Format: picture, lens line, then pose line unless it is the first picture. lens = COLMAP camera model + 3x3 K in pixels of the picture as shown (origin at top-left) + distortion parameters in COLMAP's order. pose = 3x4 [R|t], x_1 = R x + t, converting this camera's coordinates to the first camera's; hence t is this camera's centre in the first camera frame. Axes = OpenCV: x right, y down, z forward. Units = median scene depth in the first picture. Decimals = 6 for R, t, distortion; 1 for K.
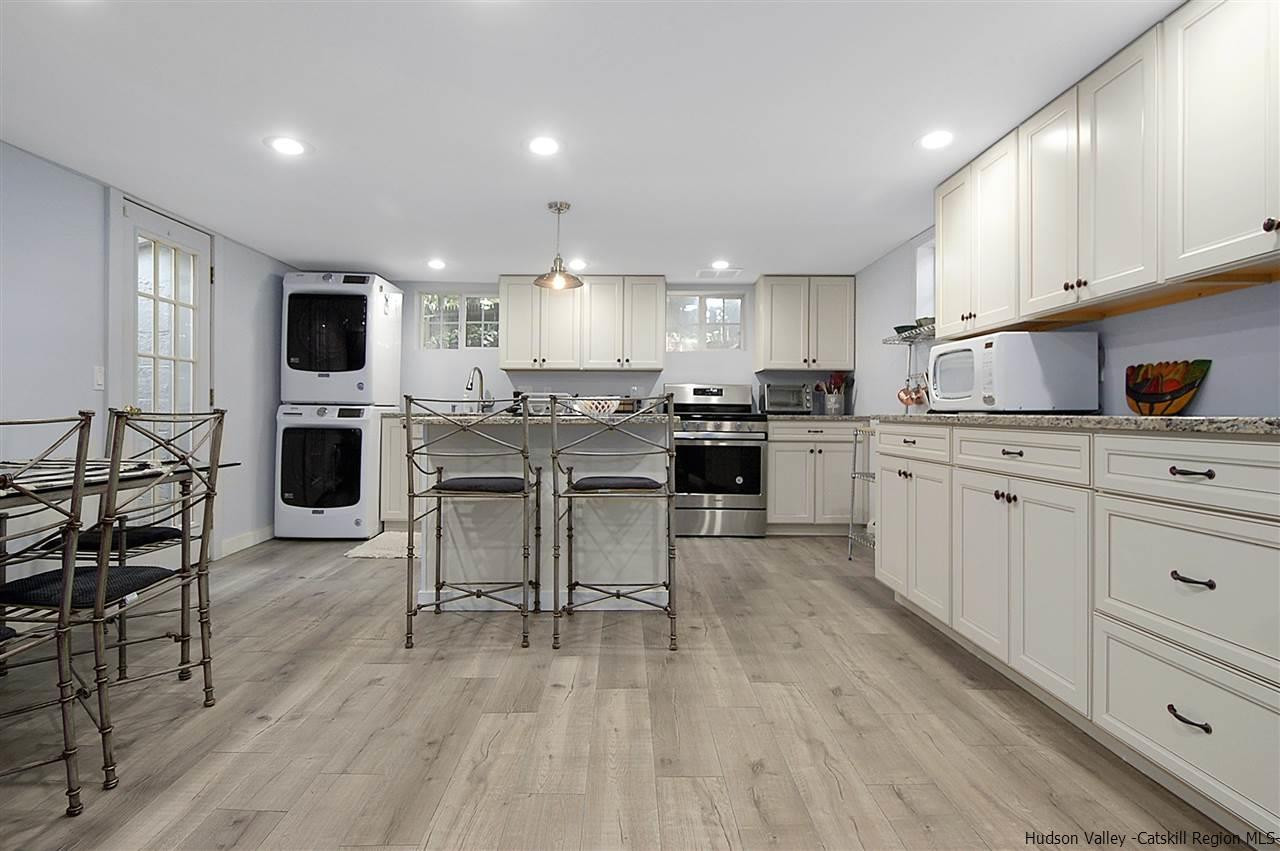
lens RADIAL K [[687.9, 0, 607.9], [0, 687.9, 415.1], [0, 0, 1]] dist [-0.004357, -0.002204]
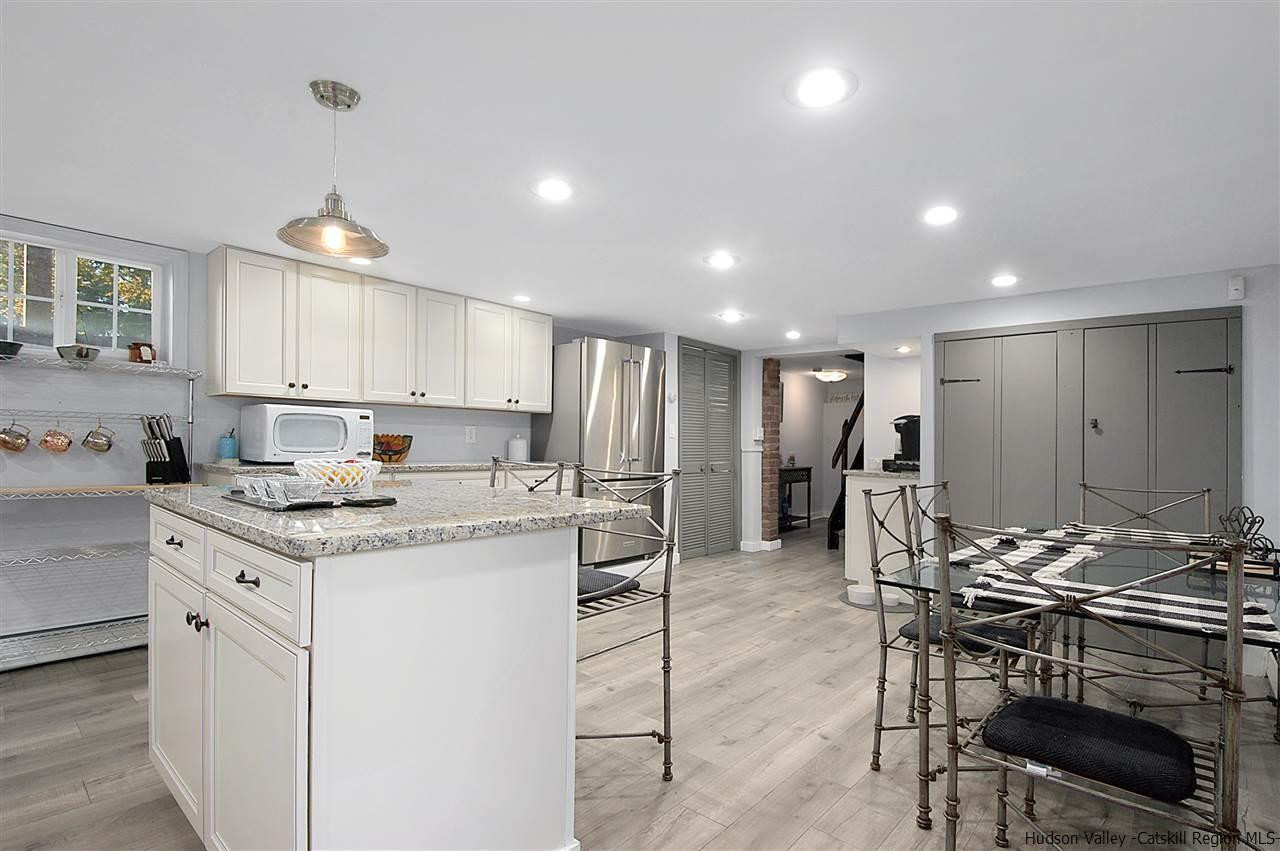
lens RADIAL K [[605.9, 0, 633.1], [0, 605.9, 437.1], [0, 0, 1]] dist [0.037900, -0.035425]
pose [[-0.758835, -0.014896, 0.651113, -0.615753], [-0.021251, 0.999772, -0.001894, -0.059252], [-0.650937, -0.015274, -0.758978, 1.341572]]
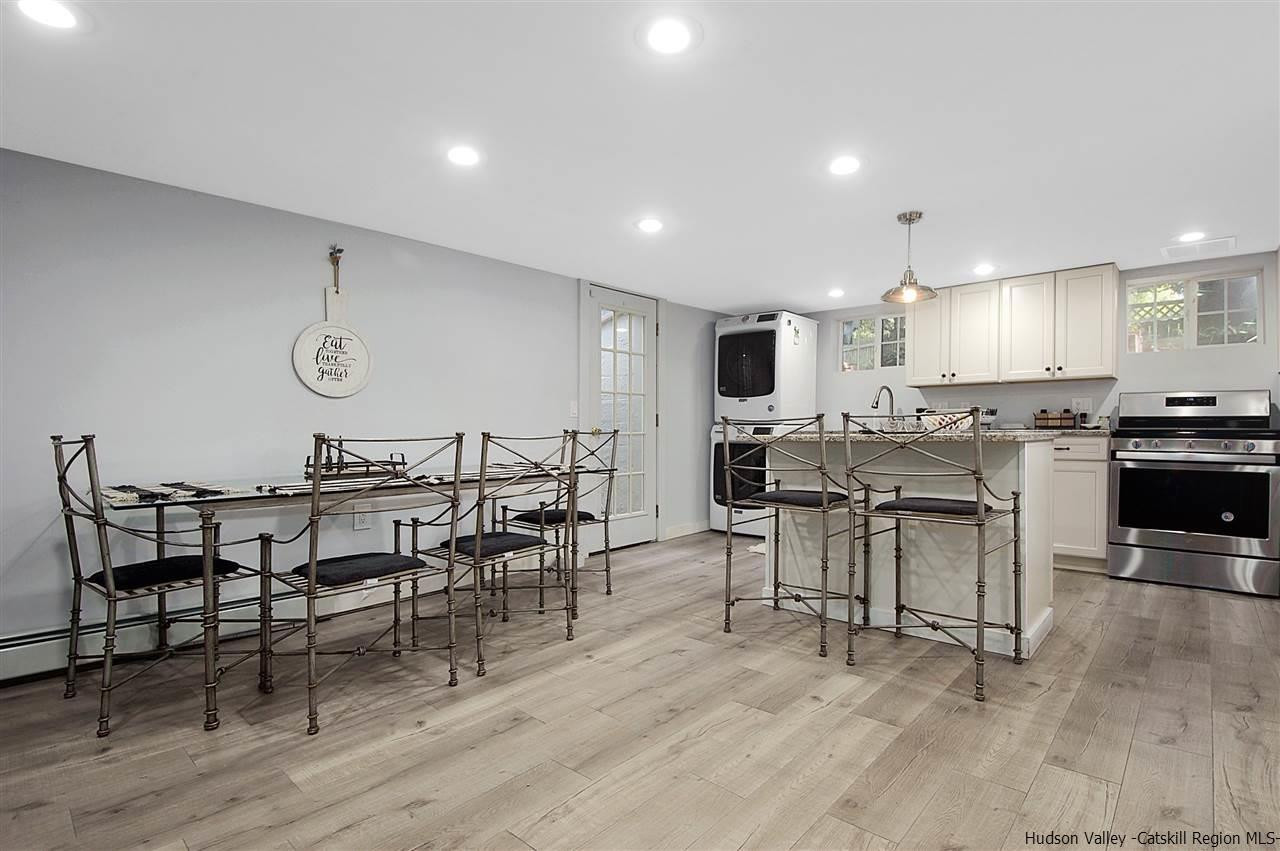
lens RADIAL K [[605.9, 0, 633.1], [0, 605.9, 437.1], [0, 0, 1]] dist [0.037900, -0.035425]
pose [[0.743925, 0.000925, -0.668263, 0.238386], [0.004805, 0.999966, 0.006733, -0.001161], [0.668246, -0.008219, 0.743895, 0.105484]]
